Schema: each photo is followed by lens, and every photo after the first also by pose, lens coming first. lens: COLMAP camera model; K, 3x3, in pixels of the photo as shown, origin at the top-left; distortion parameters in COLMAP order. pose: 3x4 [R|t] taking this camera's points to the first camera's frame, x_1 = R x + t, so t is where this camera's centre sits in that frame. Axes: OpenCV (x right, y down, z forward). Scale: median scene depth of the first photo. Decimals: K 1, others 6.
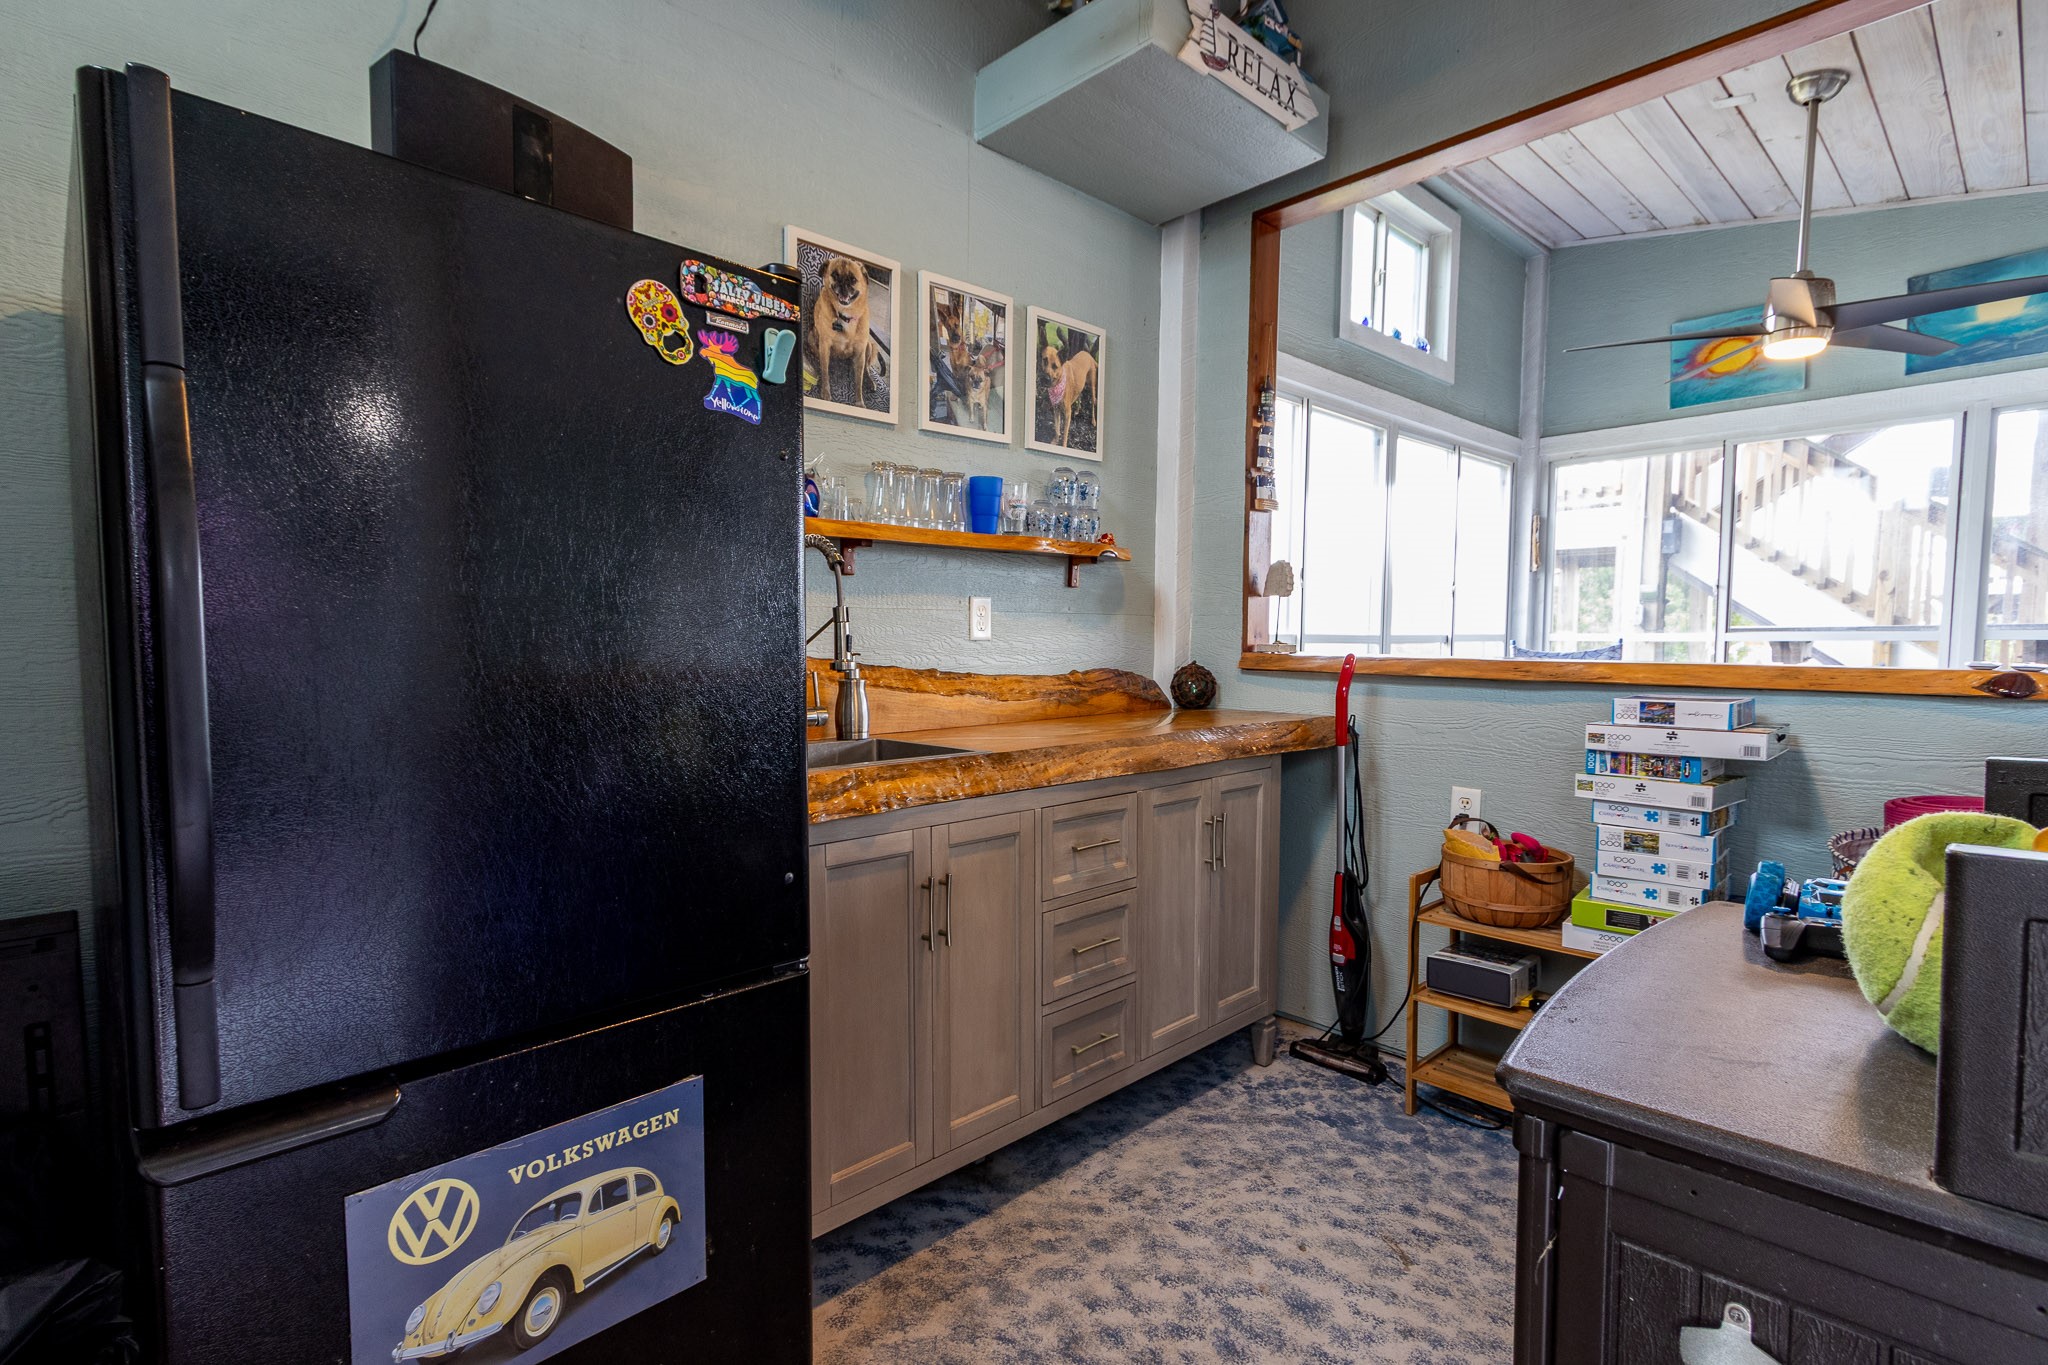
lens RADIAL K [[936.1, 0, 972.5], [0, 936.1, 687.7], [0, 0, 1]] dist [0.009925, -0.002568]
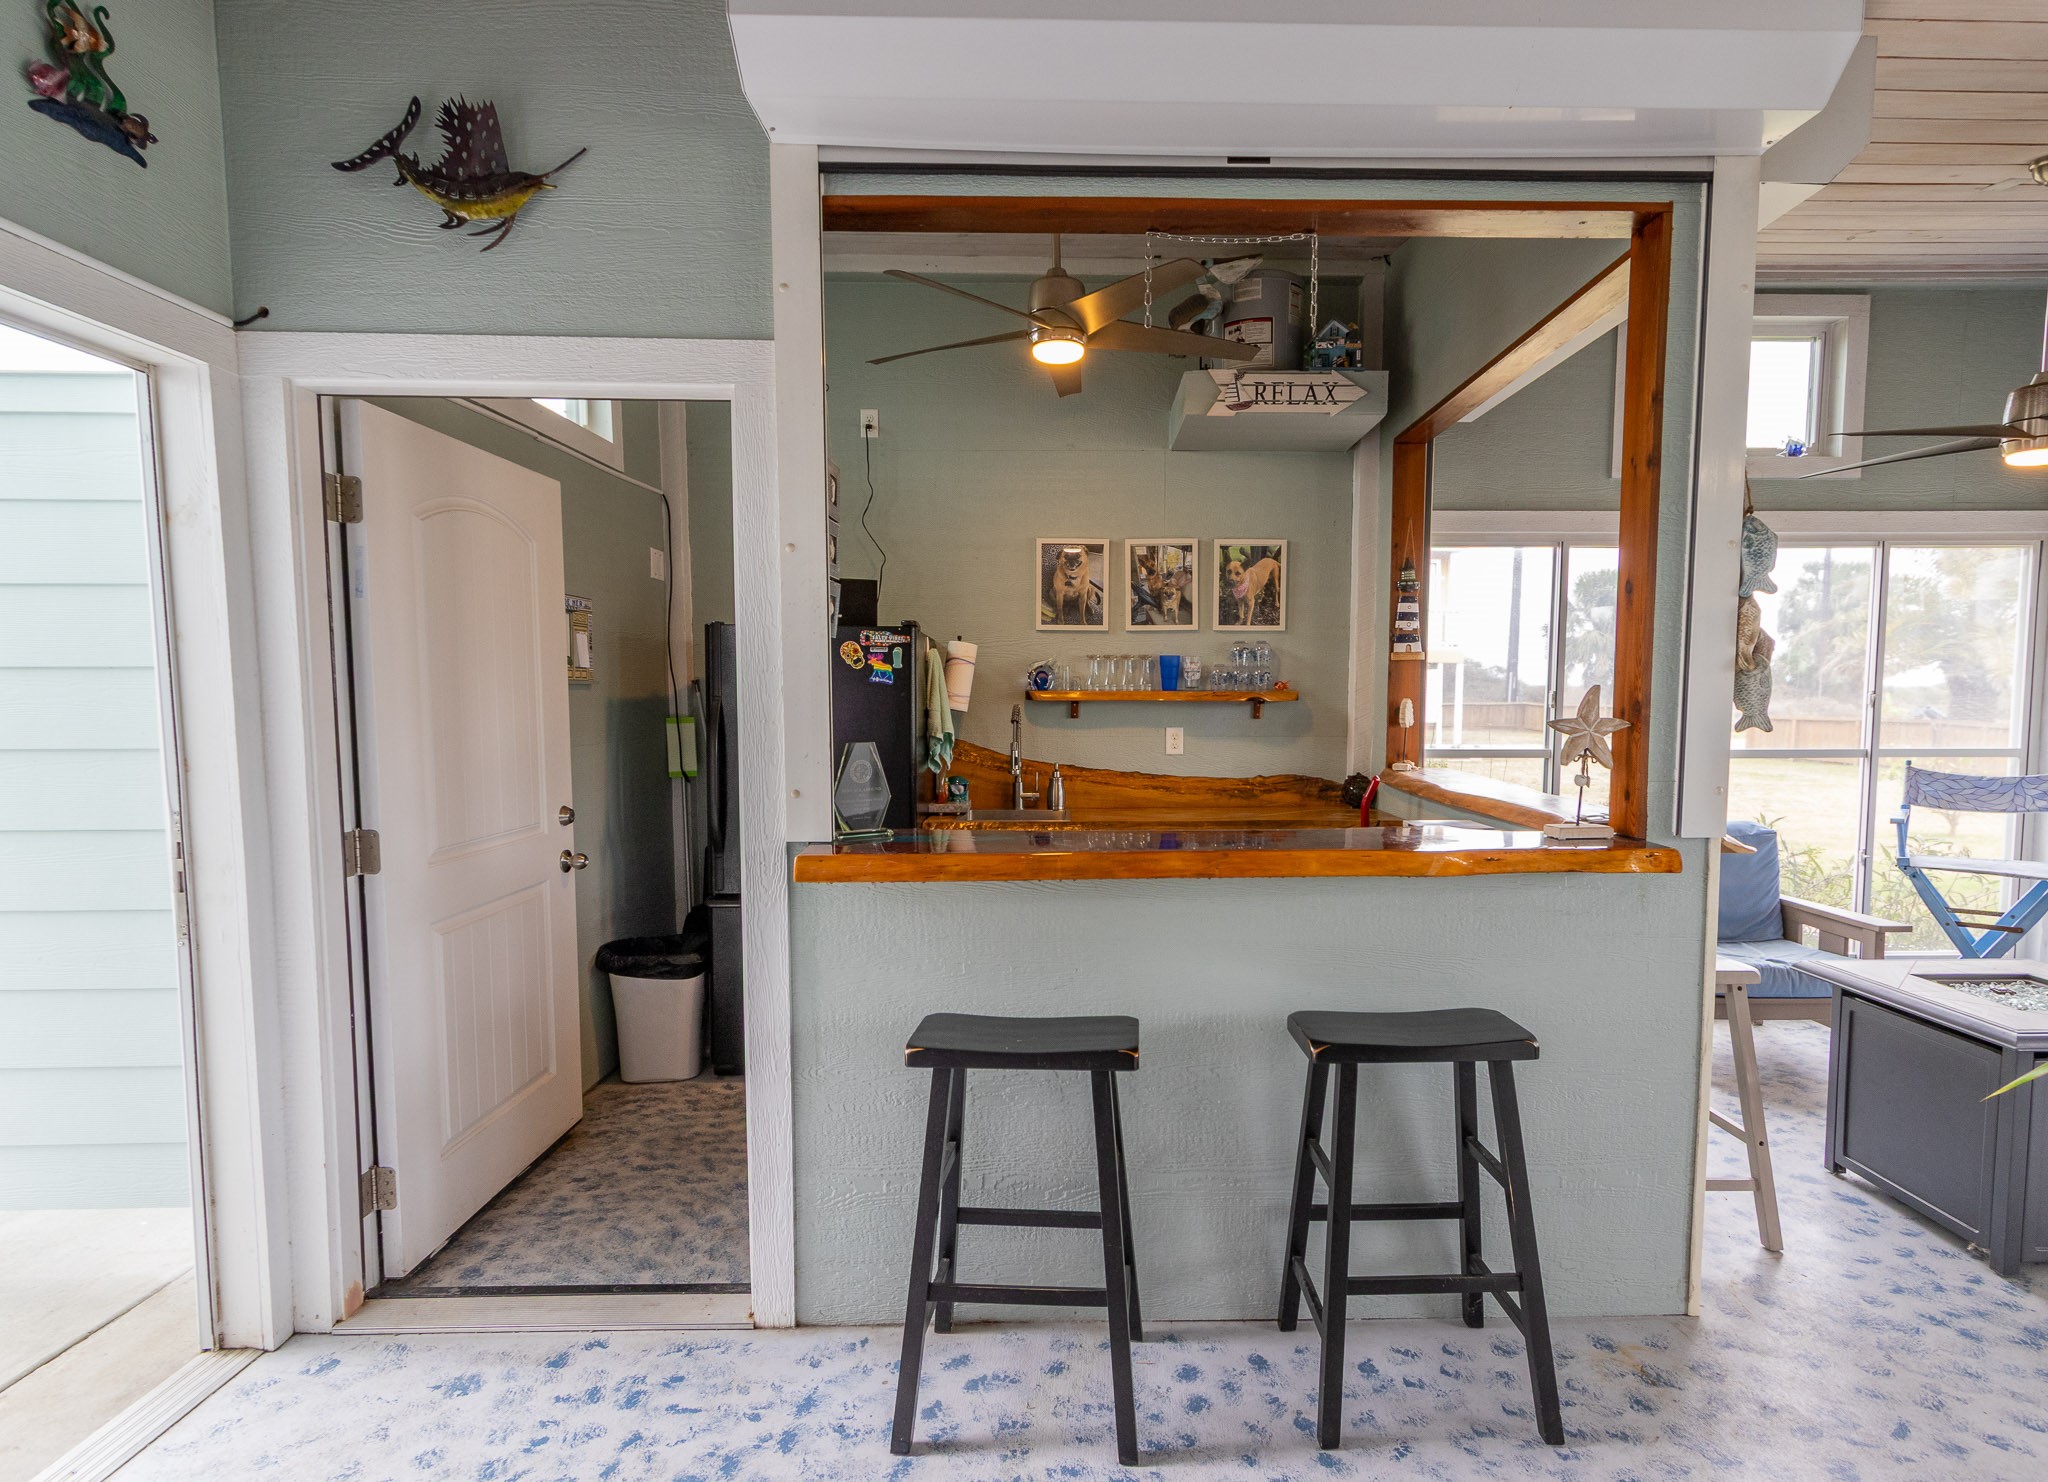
lens RADIAL K [[1029.0, 0, 1083.0], [0, 1029.0, 781.1], [0, 0, 1]] dist [0.004902, -0.000011]
pose [[0.763380, 0.046556, -0.644270, 1.067614], [-0.036934, 0.998913, 0.028420, -0.052109], [0.644893, 0.002100, 0.764270, -0.461806]]
